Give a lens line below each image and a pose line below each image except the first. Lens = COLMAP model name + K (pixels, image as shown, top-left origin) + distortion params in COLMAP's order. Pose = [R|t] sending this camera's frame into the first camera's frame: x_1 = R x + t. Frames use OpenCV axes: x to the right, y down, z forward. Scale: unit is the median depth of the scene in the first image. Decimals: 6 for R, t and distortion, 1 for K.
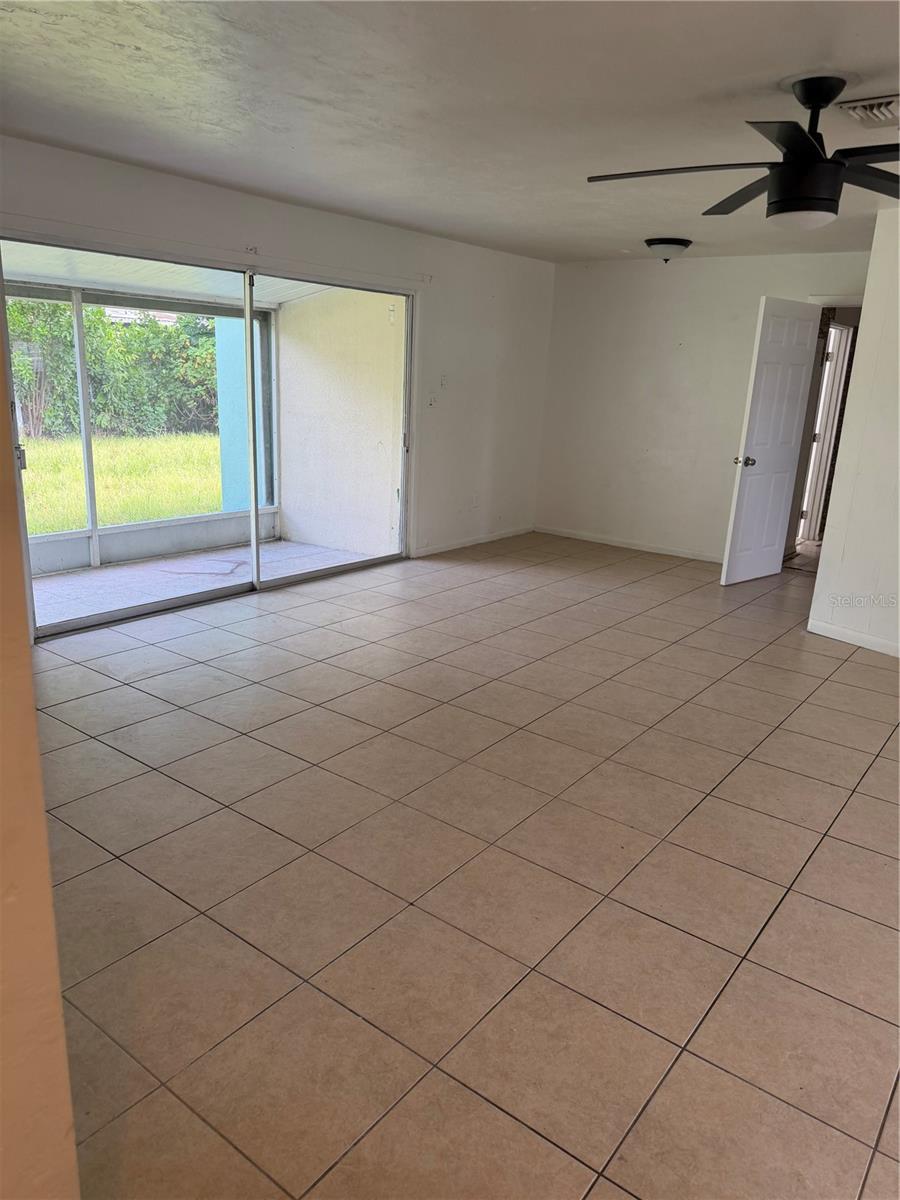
lens RADIAL K [[859.5, 0, 434.6], [0, 859.5, 599.3], [0, 0, 1]] dist [0.096436, -0.143761]
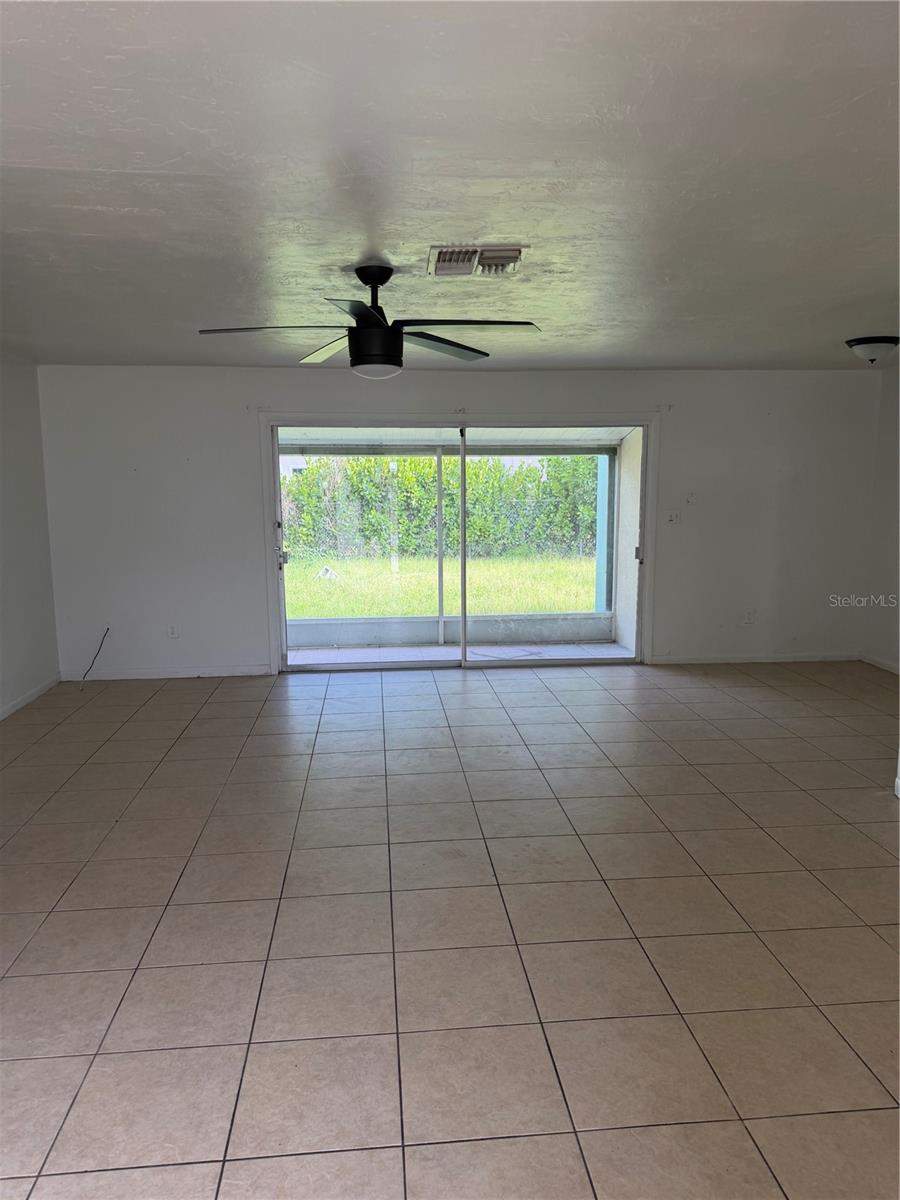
lens RADIAL K [[849.5, 0, 456.6], [0, 849.5, 602.0], [0, 0, 1]] dist [0.068939, -0.095405]
pose [[0.684562, 0.056881, -0.726732, 0.632477], [-0.157003, 0.985058, -0.070793, -0.014126], [0.711846, 0.162562, 0.683264, 0.125349]]
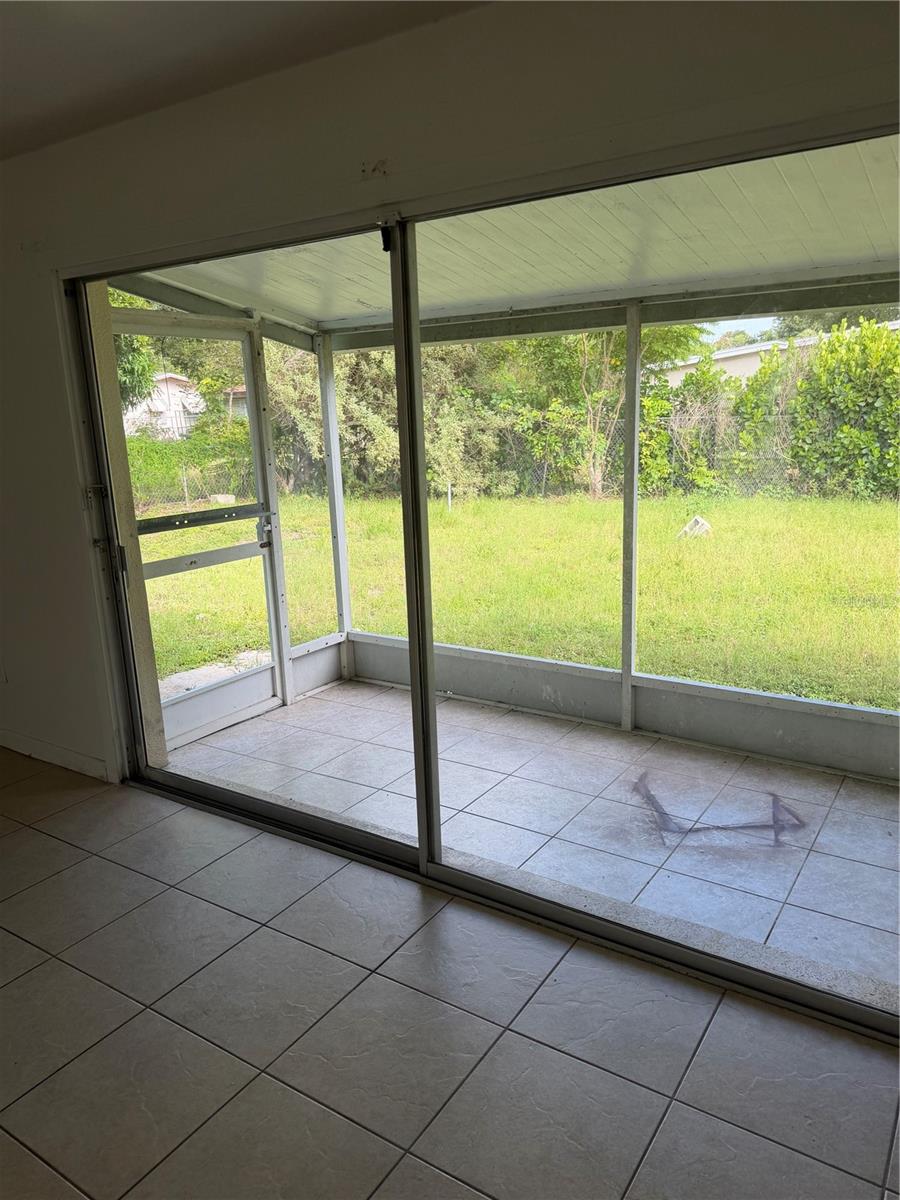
lens RADIAL K [[850.0, 0, 441.5], [0, 850.0, 602.6], [0, 0, 1]] dist [0.145835, -0.299636]
pose [[0.069259, 0.183164, -0.980640, 0.228874], [-0.221986, 0.961184, 0.163852, -0.223344], [0.972587, 0.206340, 0.107231, 0.860977]]
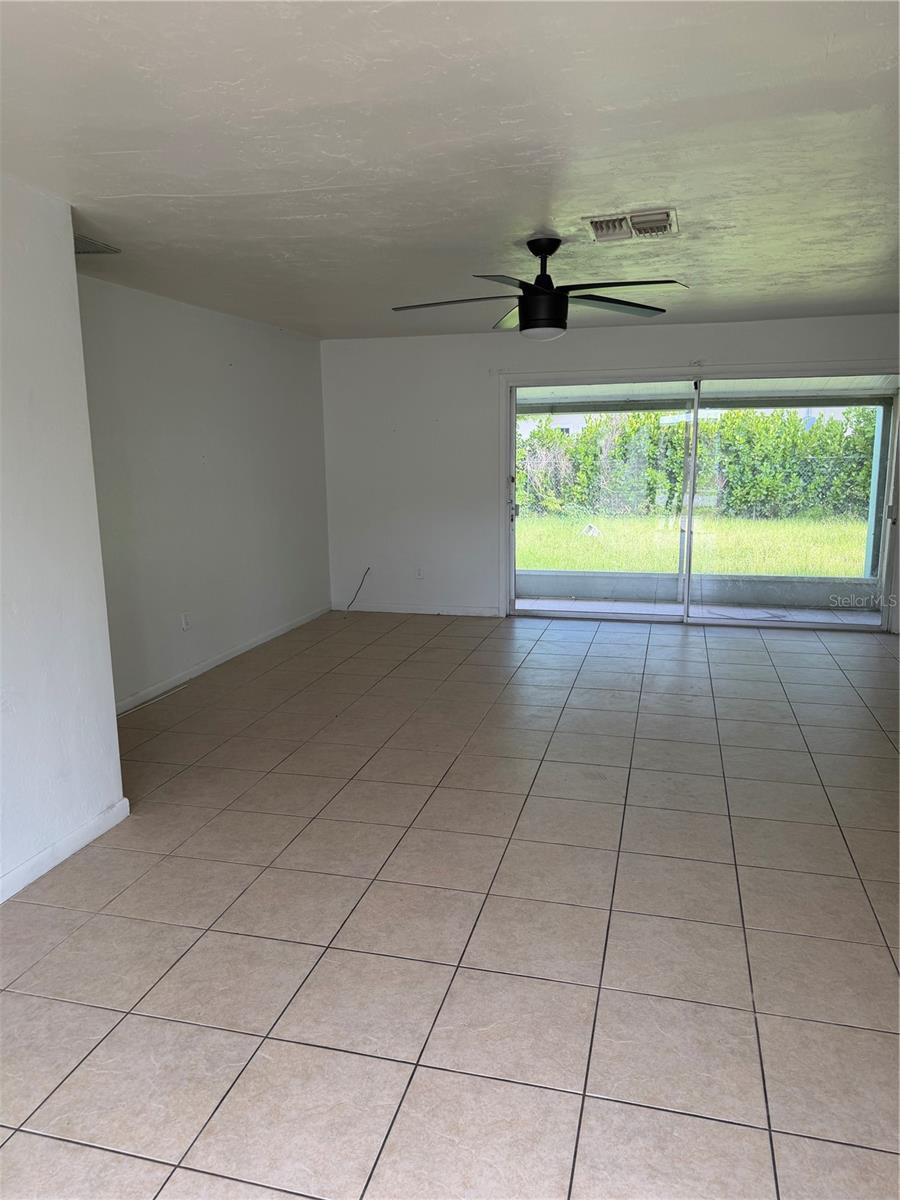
lens RADIAL K [[850.0, 0, 441.5], [0, 850.0, 602.6], [0, 0, 1]] dist [0.145835, -0.299636]
pose [[0.379289, 0.123103, -0.917053, 0.748609], [-0.213969, 0.975915, 0.042508, -0.015763], [0.900198, 0.180098, 0.396494, 0.166148]]
